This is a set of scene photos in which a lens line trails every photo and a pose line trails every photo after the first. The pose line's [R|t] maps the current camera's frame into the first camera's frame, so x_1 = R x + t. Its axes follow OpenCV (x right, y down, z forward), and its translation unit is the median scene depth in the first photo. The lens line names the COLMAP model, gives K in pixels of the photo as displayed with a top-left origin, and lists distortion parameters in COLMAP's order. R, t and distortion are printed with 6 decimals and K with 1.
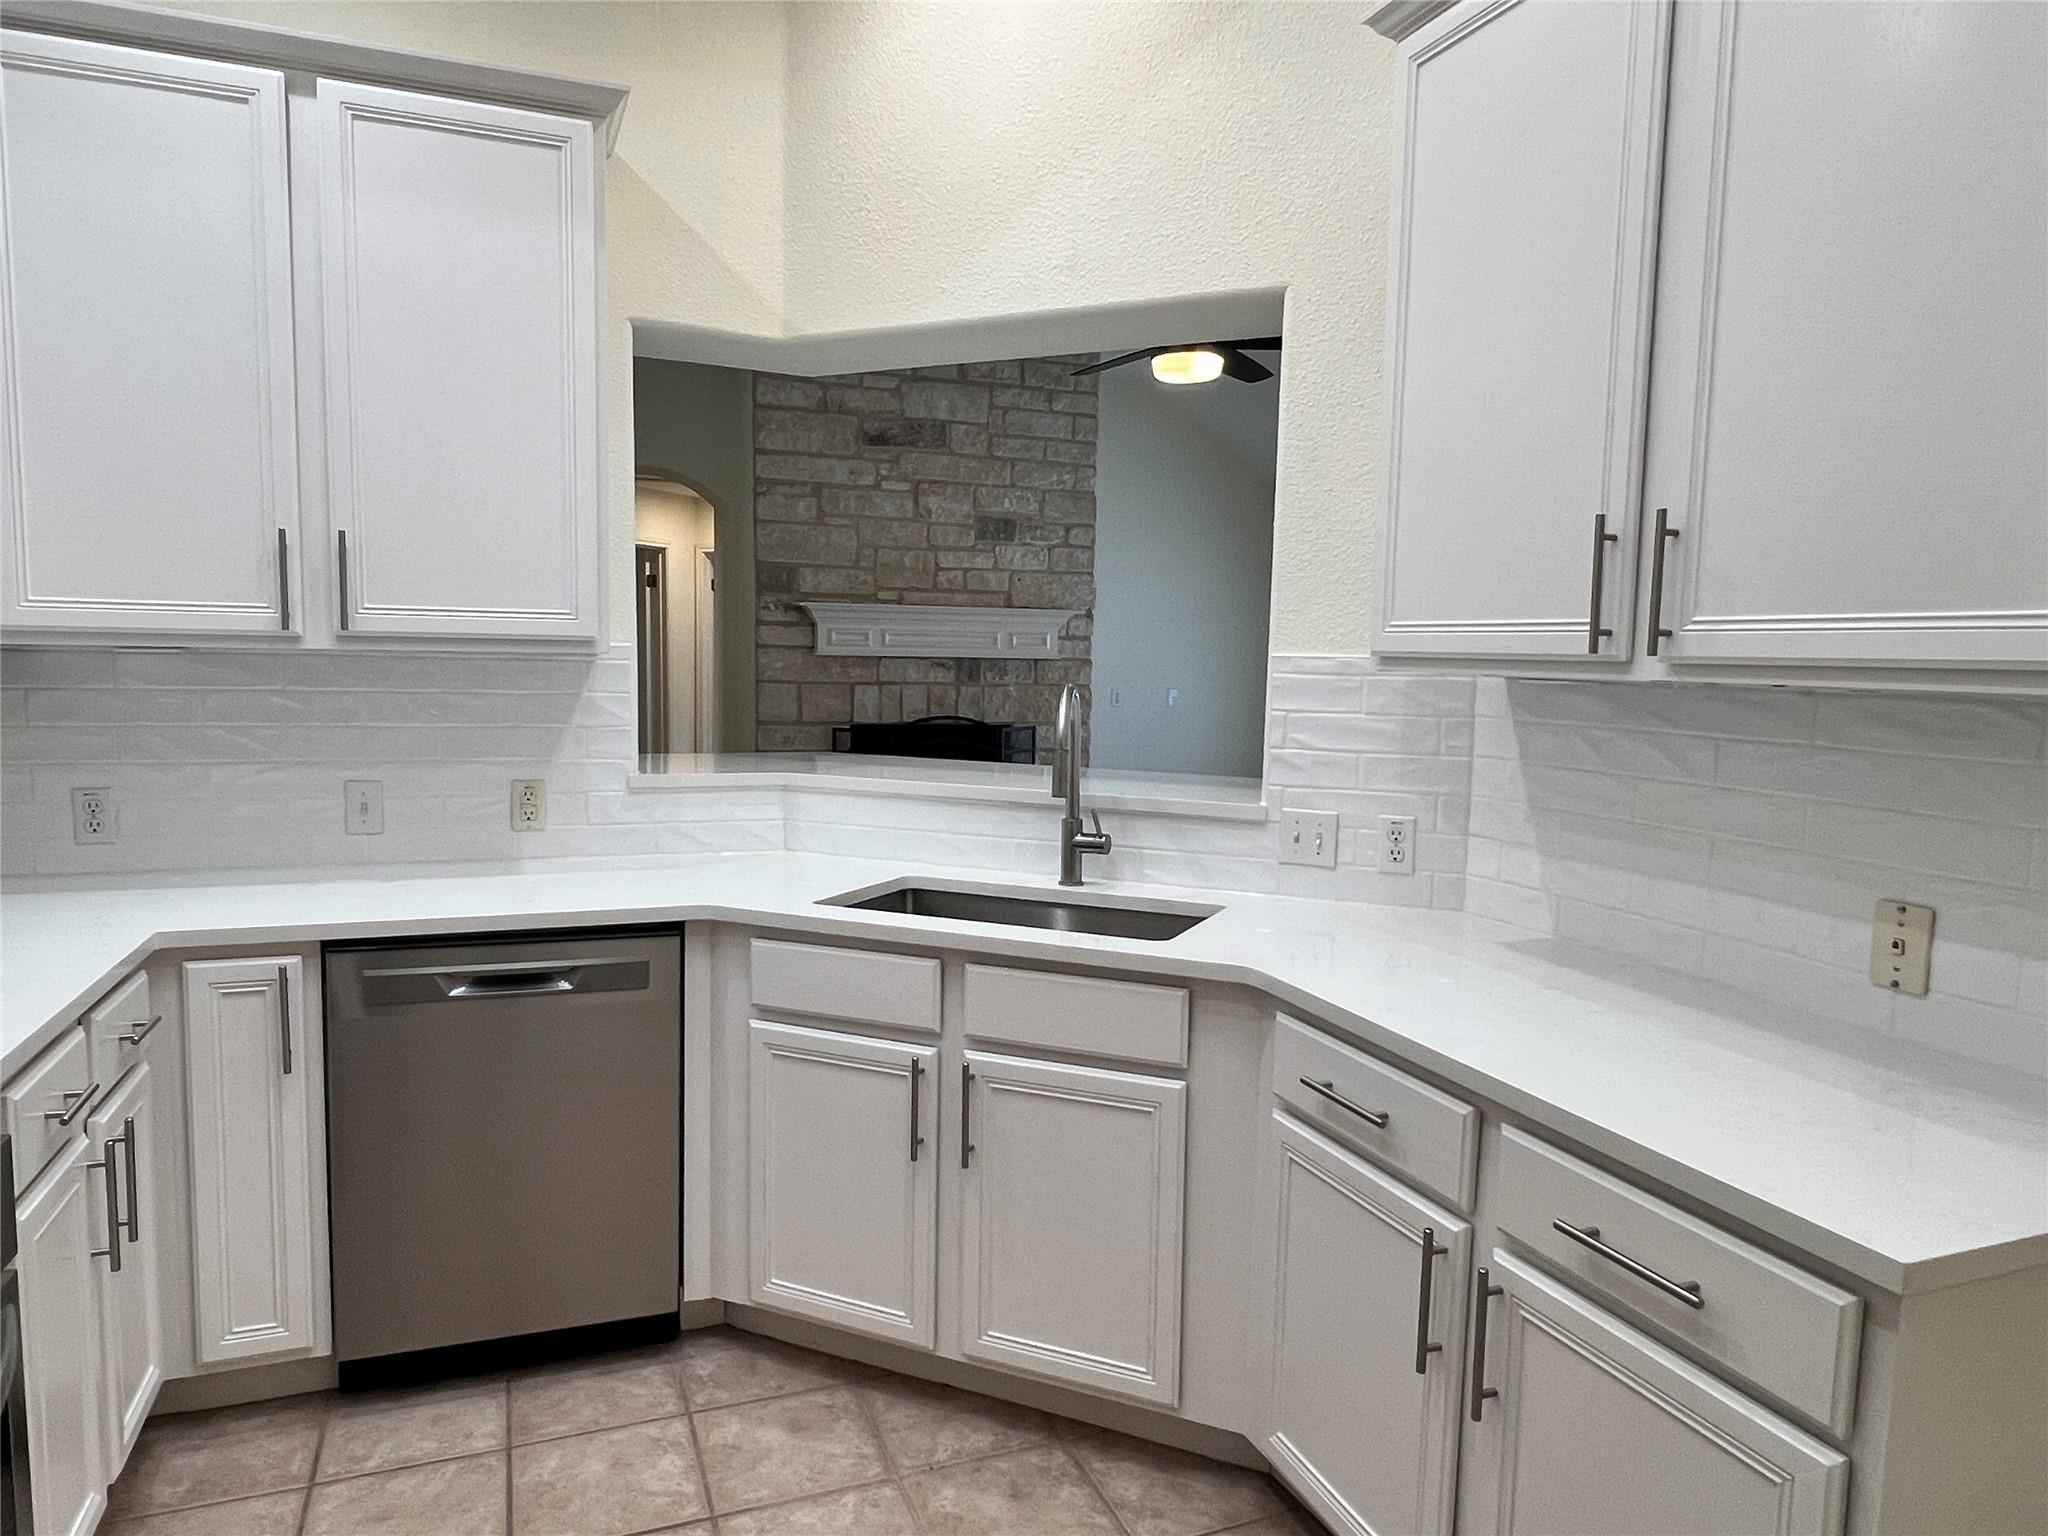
lens RADIAL K [[1307.3, 0, 1015.1], [0, 1307.3, 778.9], [0, 0, 1]] dist [-0.003710, 0.000417]
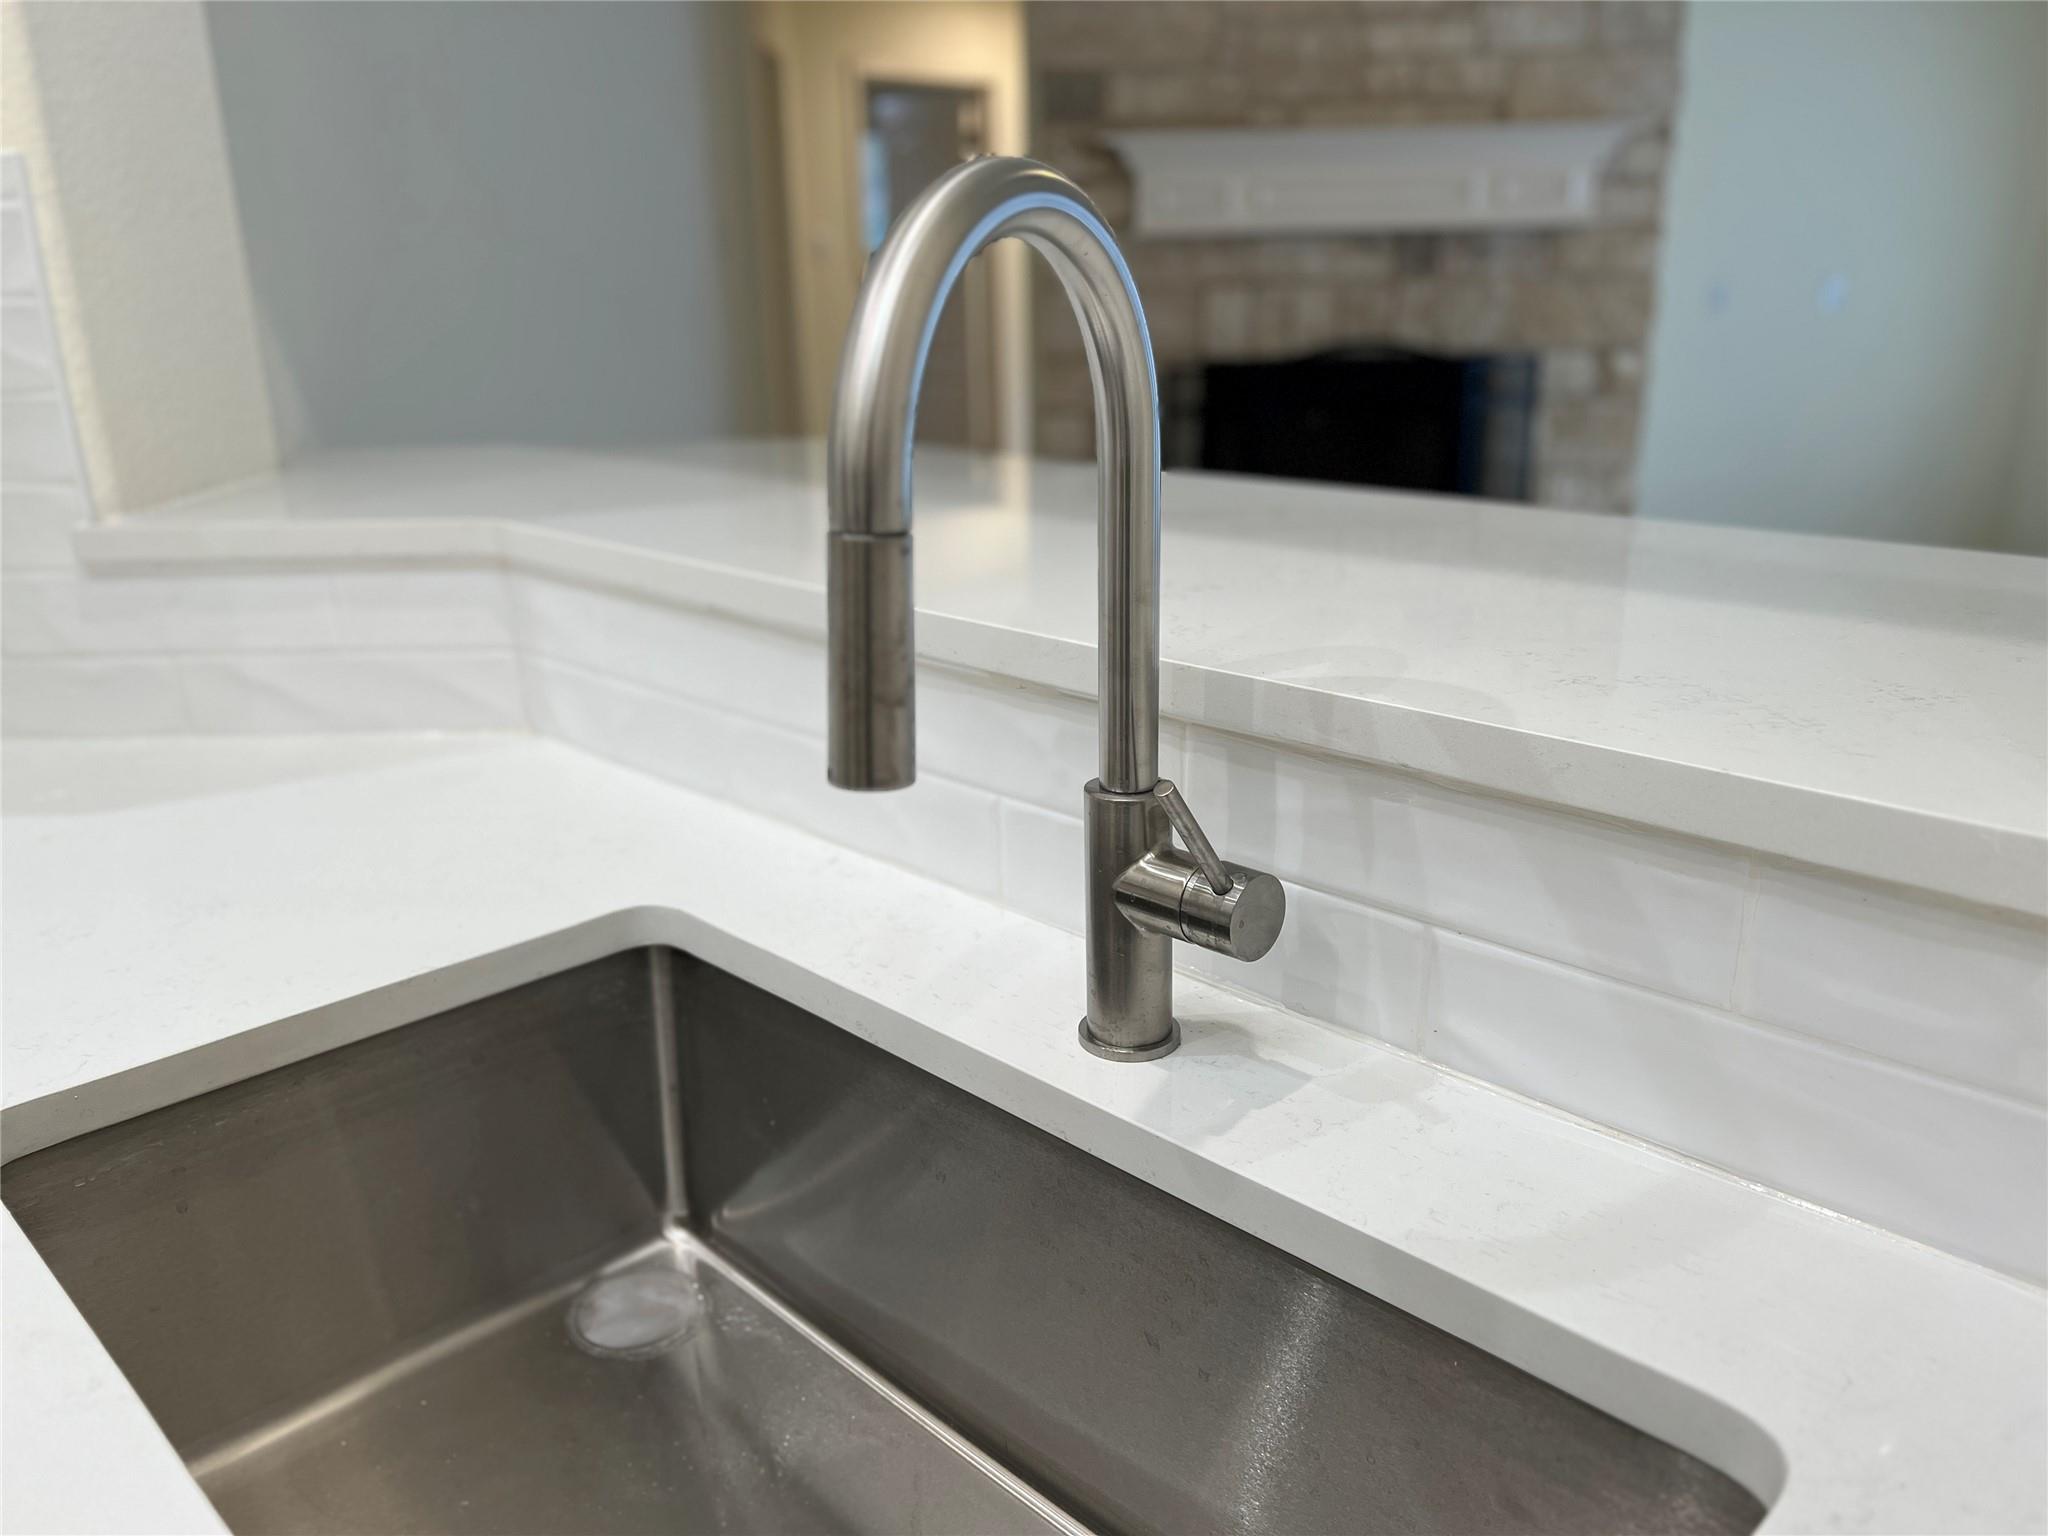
lens RADIAL K [[1547.5, 0, 1028.1], [0, 1547.5, 759.3], [0, 0, 1]] dist [0.038960, -0.046167]
pose [[0.937832, 0.070151, -0.339926, 0.116384], [0.003794, 0.977232, 0.212139, -0.032368], [0.347069, -0.200240, 0.916214, 0.701395]]
